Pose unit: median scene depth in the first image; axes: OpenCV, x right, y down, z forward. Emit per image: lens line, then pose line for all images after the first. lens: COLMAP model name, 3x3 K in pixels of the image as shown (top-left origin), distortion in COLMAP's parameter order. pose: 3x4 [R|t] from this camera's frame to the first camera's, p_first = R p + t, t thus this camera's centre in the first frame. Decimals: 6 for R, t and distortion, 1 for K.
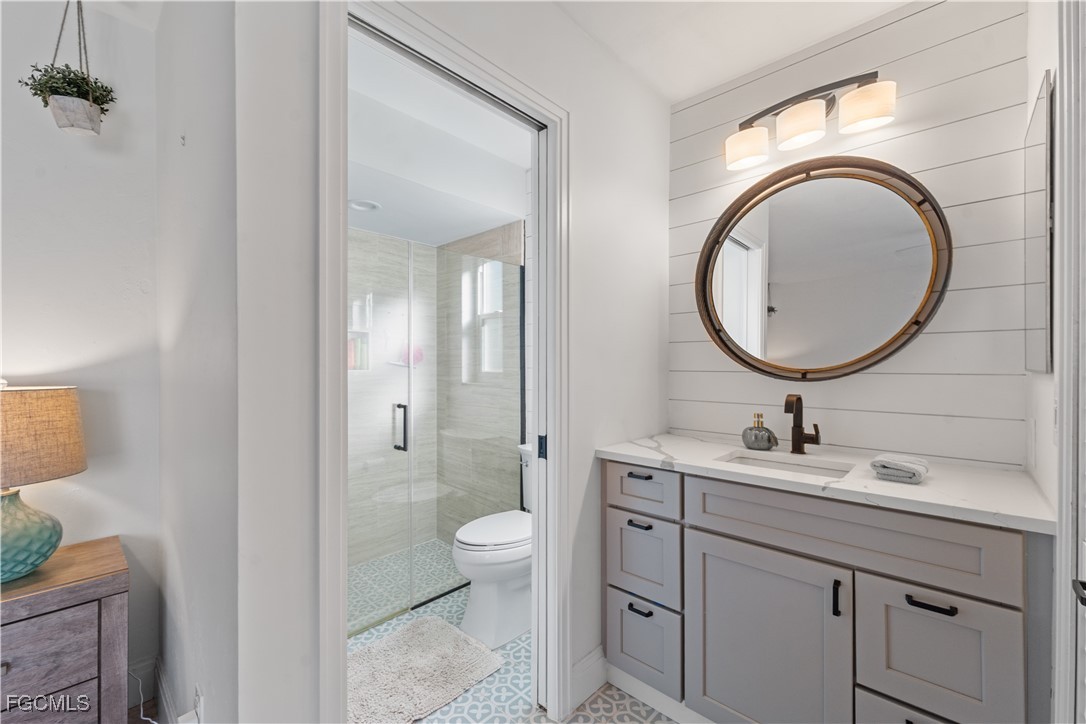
lens RADIAL K [[443.5, 0, 540.1], [0, 443.5, 362.8], [0, 0, 1]] dist [0.003492, -0.002268]
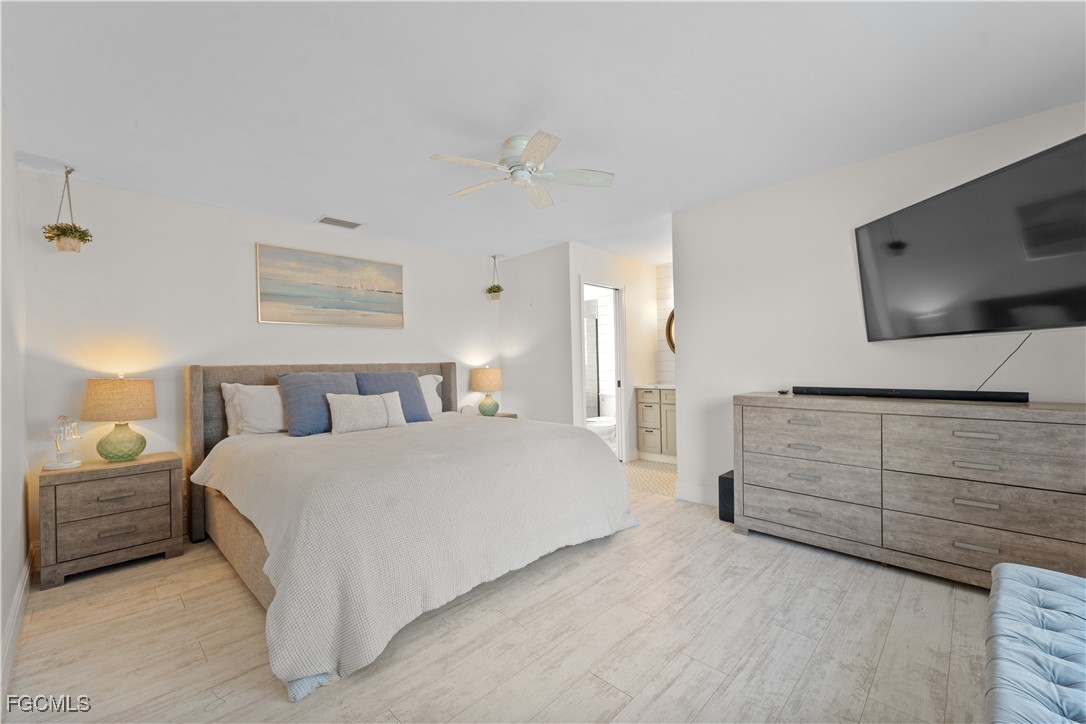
lens RADIAL K [[443.5, 0, 545.2], [0, 443.5, 362.1], [0, 0, 1]] dist [0.003492, -0.002268]
pose [[0.999728, -0.022998, -0.003993, -0.285747], [0.023006, 0.999733, 0.002025, 0.001311], [0.003945, -0.002116, 0.999990, -1.260000]]
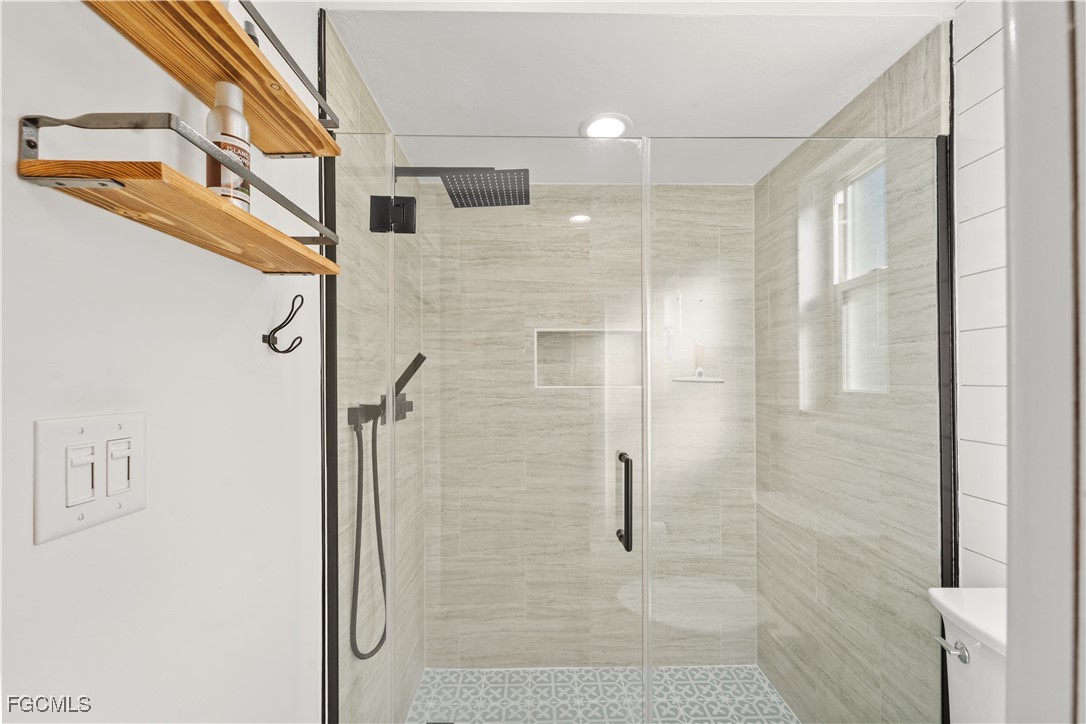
lens RADIAL K [[443.5, 0, 541.1], [0, 443.5, 377.3], [0, 0, 1]] dist [0.003492, -0.002268]
pose [[0.707697, -0.005155, -0.706497, -0.013521], [0.004194, 0.999986, -0.003094, 0.003916], [0.706503, -0.000773, 0.707709, 0.409323]]
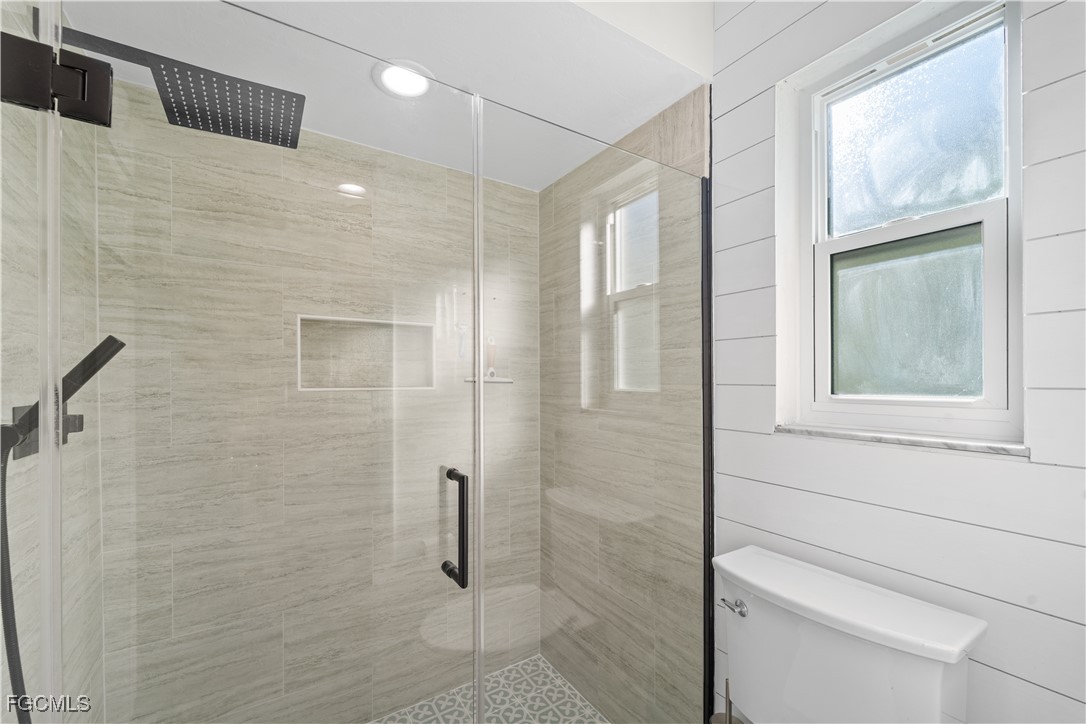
lens RADIAL K [[443.5, 0, 541.8], [0, 443.5, 378.6], [0, 0, 1]] dist [0.003492, -0.002268]
pose [[0.973402, -0.002305, -0.229094, -0.097190], [0.002566, 0.999996, 0.000842, 0.003896], [0.229091, -0.001407, 0.973404, 0.436273]]
